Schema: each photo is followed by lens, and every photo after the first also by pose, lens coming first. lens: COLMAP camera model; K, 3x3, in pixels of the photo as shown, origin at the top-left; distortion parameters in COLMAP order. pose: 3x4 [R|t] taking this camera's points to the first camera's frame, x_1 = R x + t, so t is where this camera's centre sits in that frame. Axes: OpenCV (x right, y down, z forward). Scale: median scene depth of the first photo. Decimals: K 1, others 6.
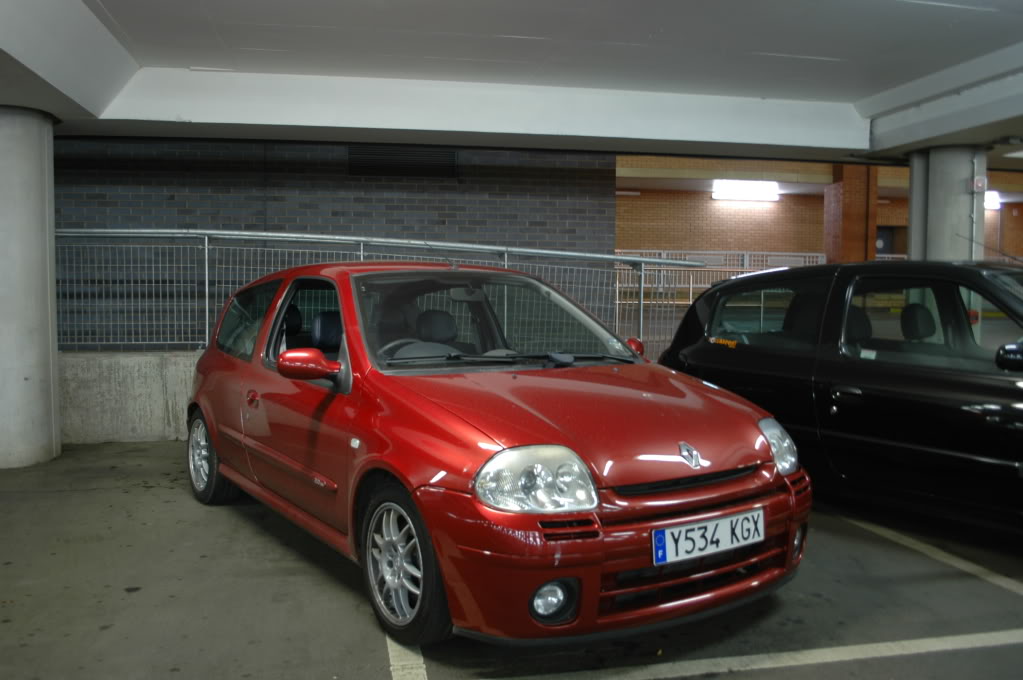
lens RADIAL K [[886.1, 0, 503.7], [0, 886.1, 338.4], [0, 0, 1]] dist [-0.071611, 0.003873]
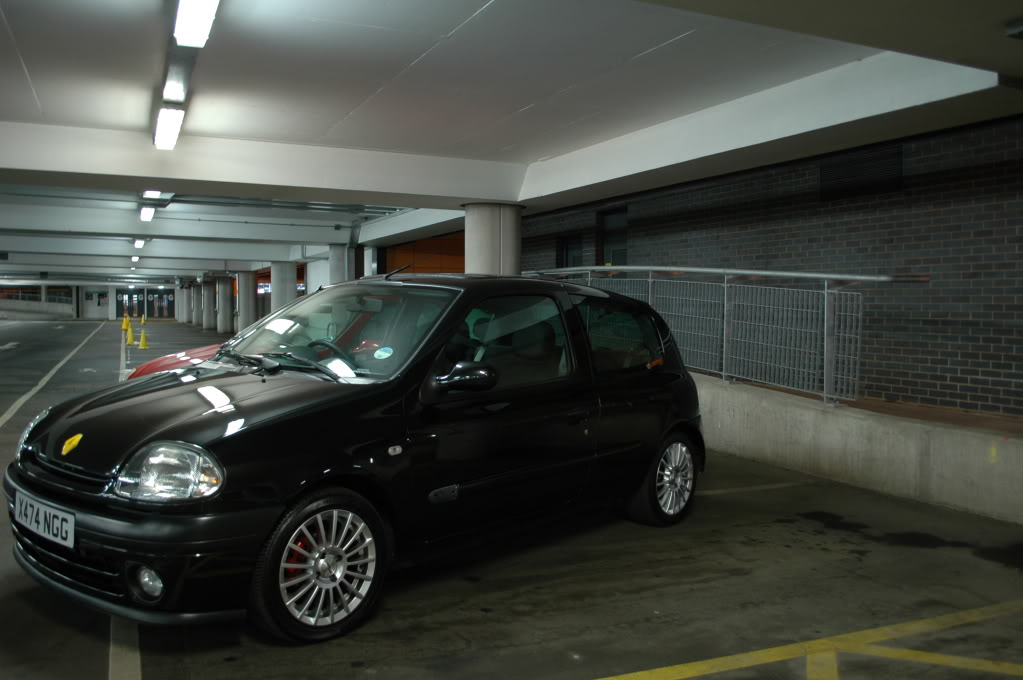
lens RADIAL K [[886.1, 0, 508.2], [0, 886.1, 341.6], [0, 0, 1]] dist [-0.071611, 0.003873]
pose [[0.227648, 0.035854, -0.973083, 1.341964], [-0.066071, 0.997588, 0.021300, -0.035961], [0.971499, 0.059444, 0.229468, 0.753137]]
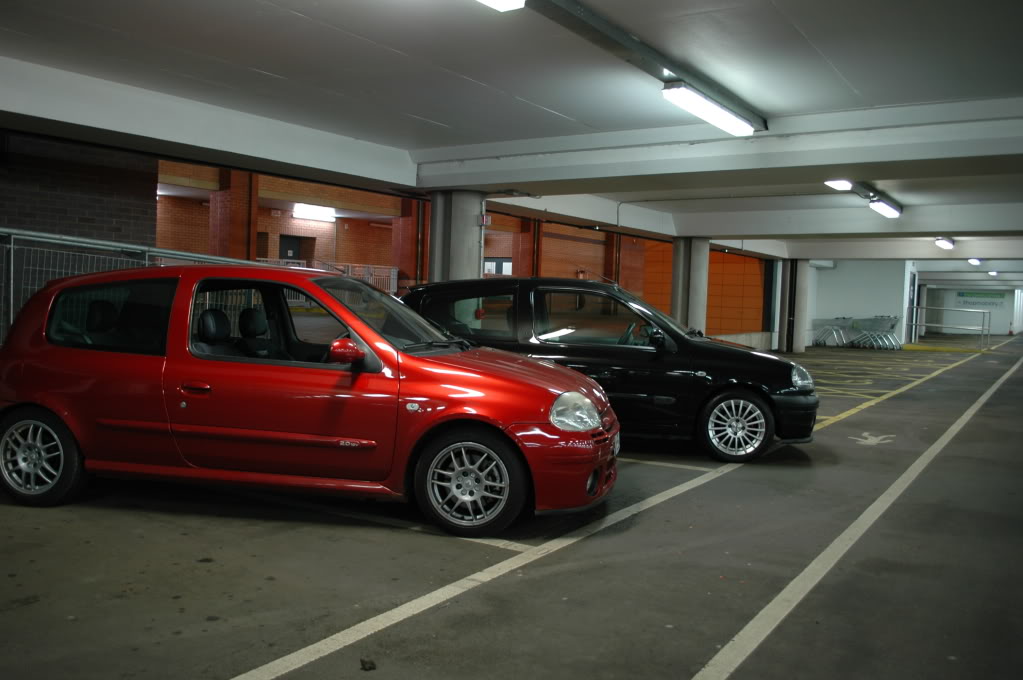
lens RADIAL K [[886.1, 0, 510.8], [0, 886.1, 335.1], [0, 0, 1]] dist [-0.071611, 0.003873]
pose [[0.687593, -0.016237, 0.725915, -0.648556], [0.016279, 0.999843, 0.006945, 0.000818], [-0.725914, 0.007042, 0.687749, -0.030482]]
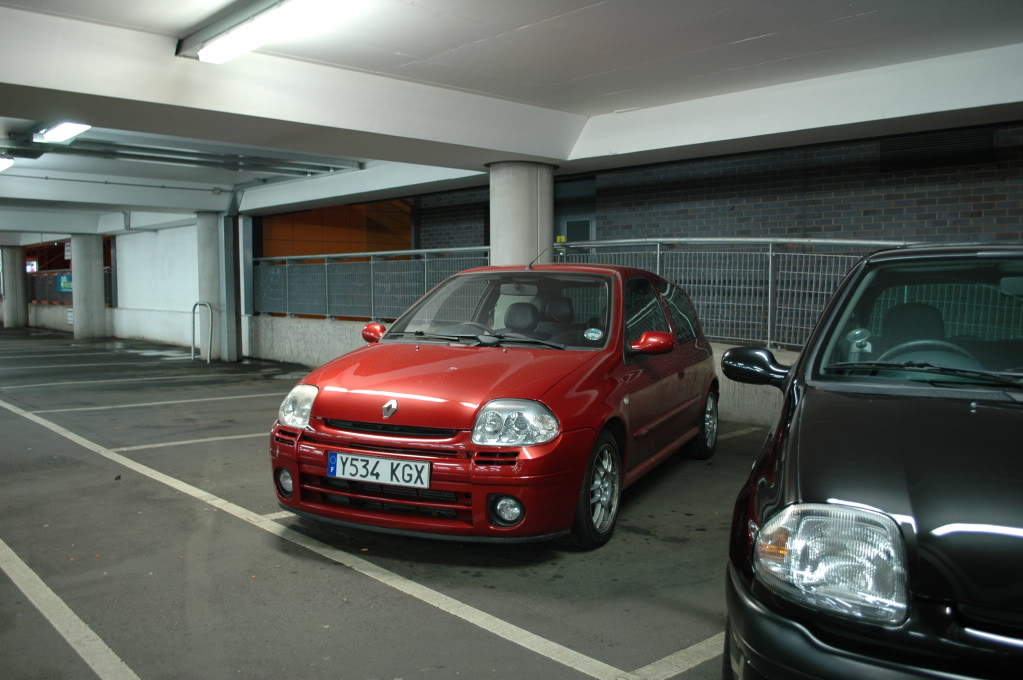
lens RADIAL K [[886.1, 0, 505.2], [0, 886.1, 335.9], [0, 0, 1]] dist [-0.071611, 0.003873]
pose [[0.515356, 0.045402, -0.855772, 0.808324], [-0.049284, 0.998513, 0.023295, -0.009547], [0.855558, 0.030171, 0.516828, 0.260528]]
